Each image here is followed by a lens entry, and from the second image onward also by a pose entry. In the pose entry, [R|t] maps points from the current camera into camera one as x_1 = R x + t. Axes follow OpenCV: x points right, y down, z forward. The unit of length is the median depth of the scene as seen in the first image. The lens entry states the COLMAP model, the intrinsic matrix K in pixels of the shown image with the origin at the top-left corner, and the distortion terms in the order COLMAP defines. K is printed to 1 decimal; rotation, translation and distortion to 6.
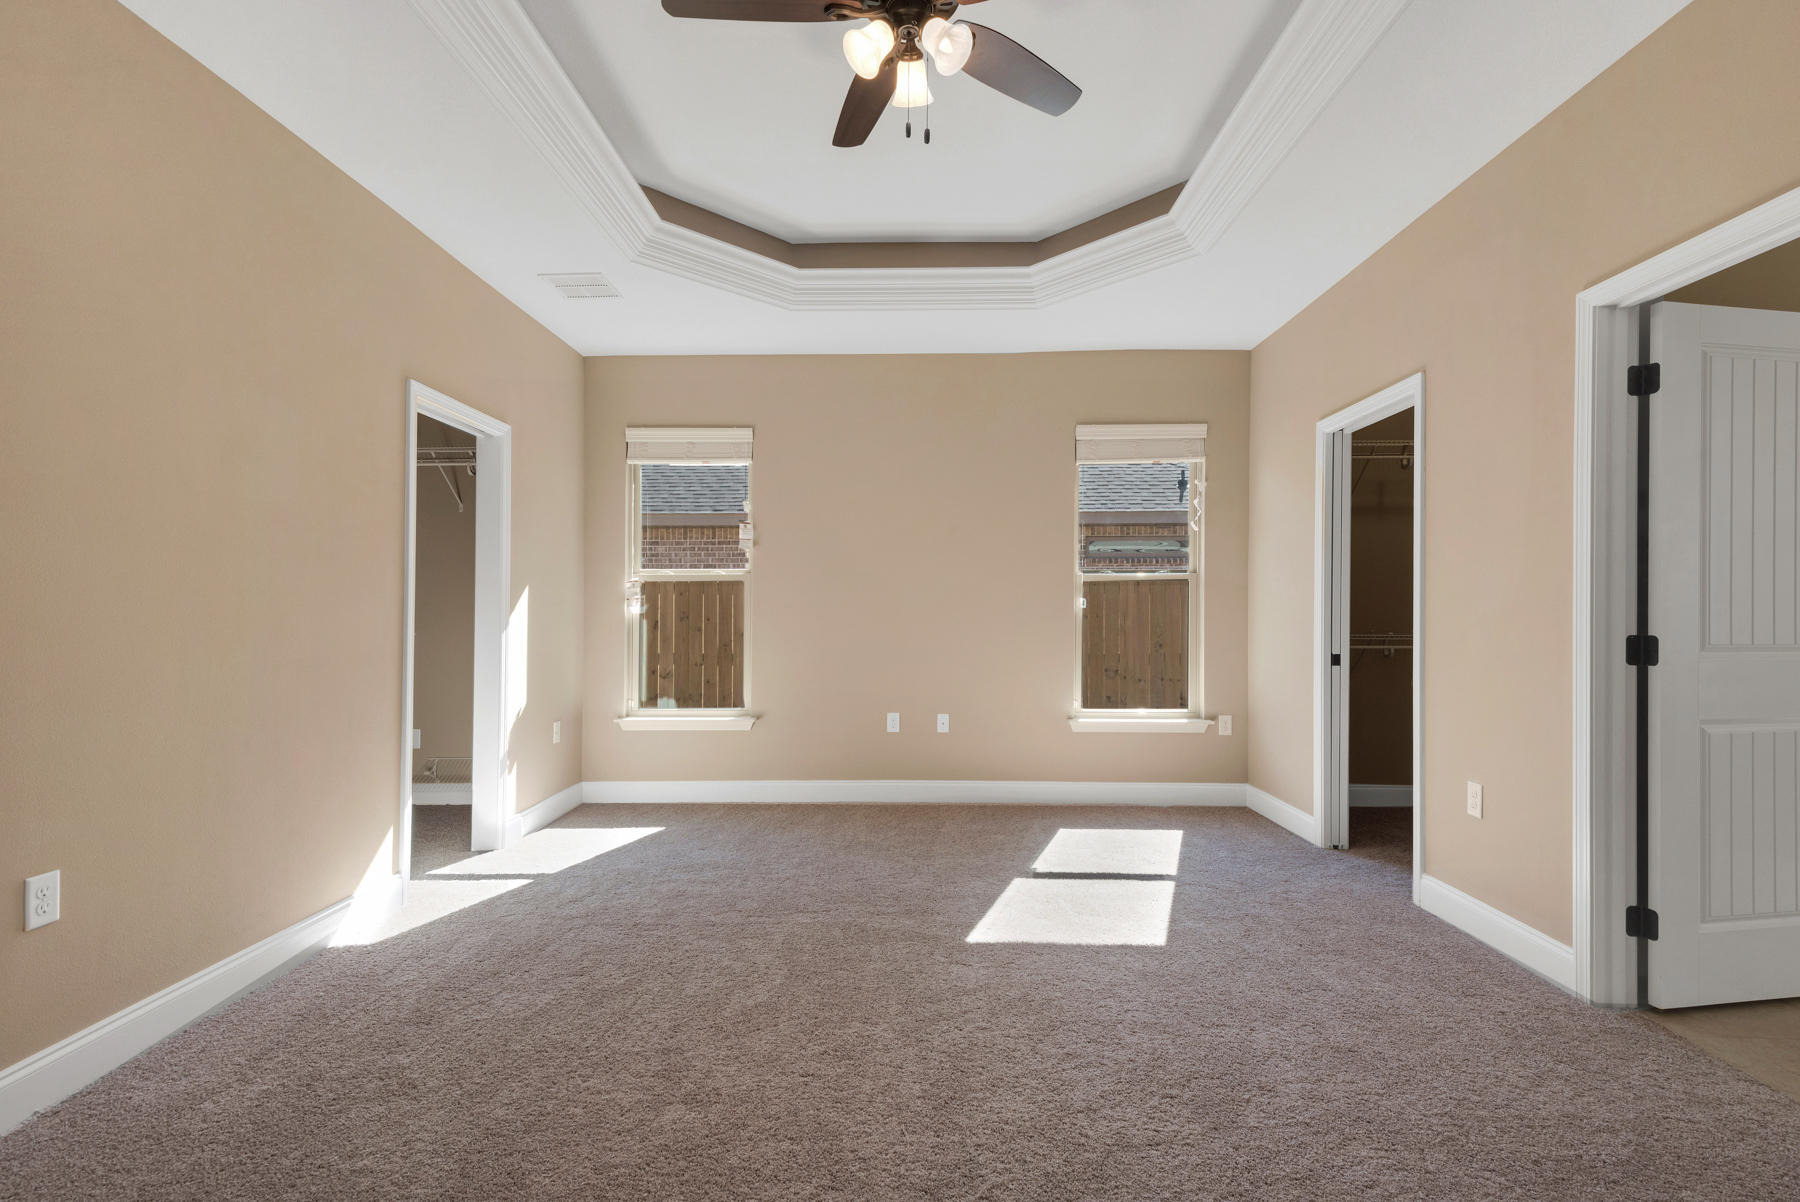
lens RADIAL K [[830.9, 0, 909.4], [0, 830.9, 597.2], [0, 0, 1]] dist [0.044686, -0.026037]
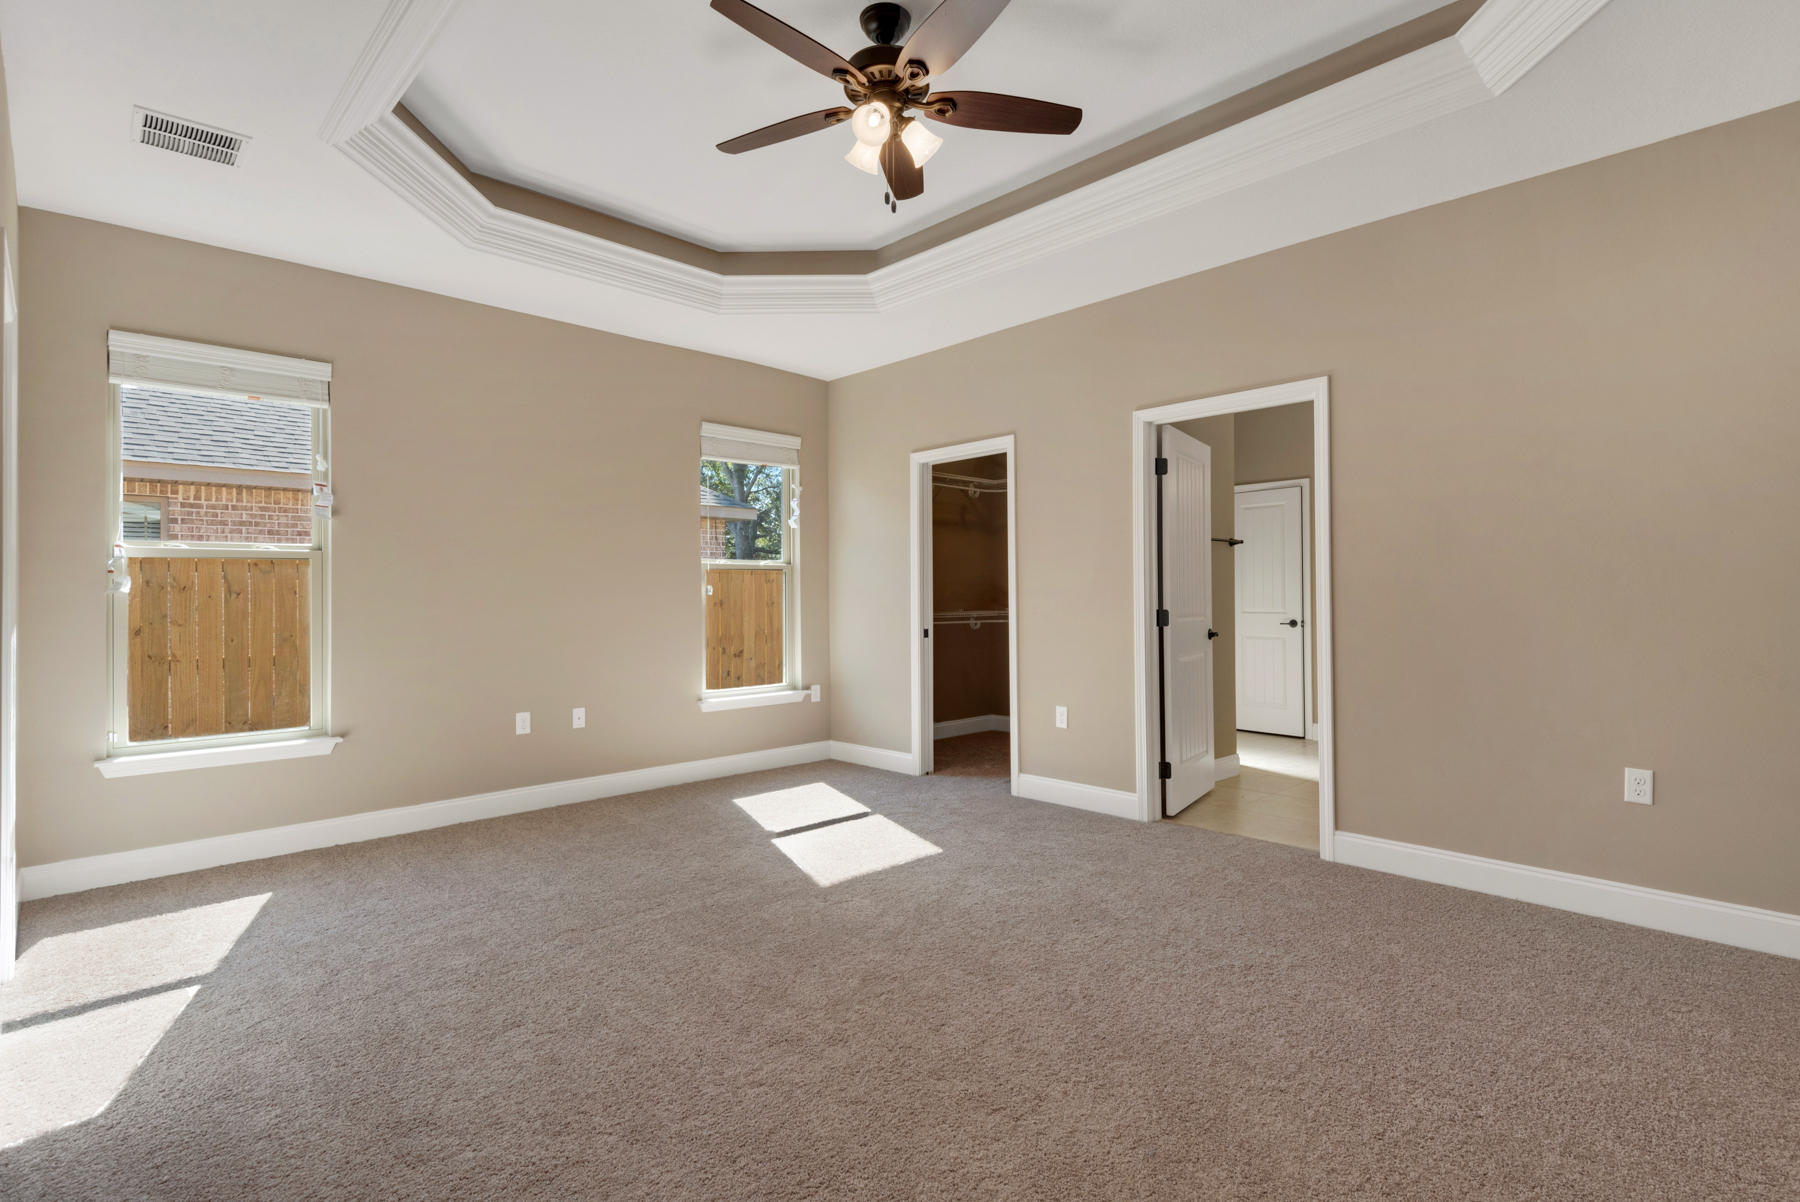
lens RADIAL K [[830.7, 0, 934.6], [0, 830.7, 576.3], [0, 0, 1]] dist [0.032393, -0.021456]
pose [[0.702685, 0.014432, 0.711355, -0.428141], [-0.007839, 0.999891, -0.012542, 0.000358], [-0.711458, 0.003237, 0.702721, 0.061397]]
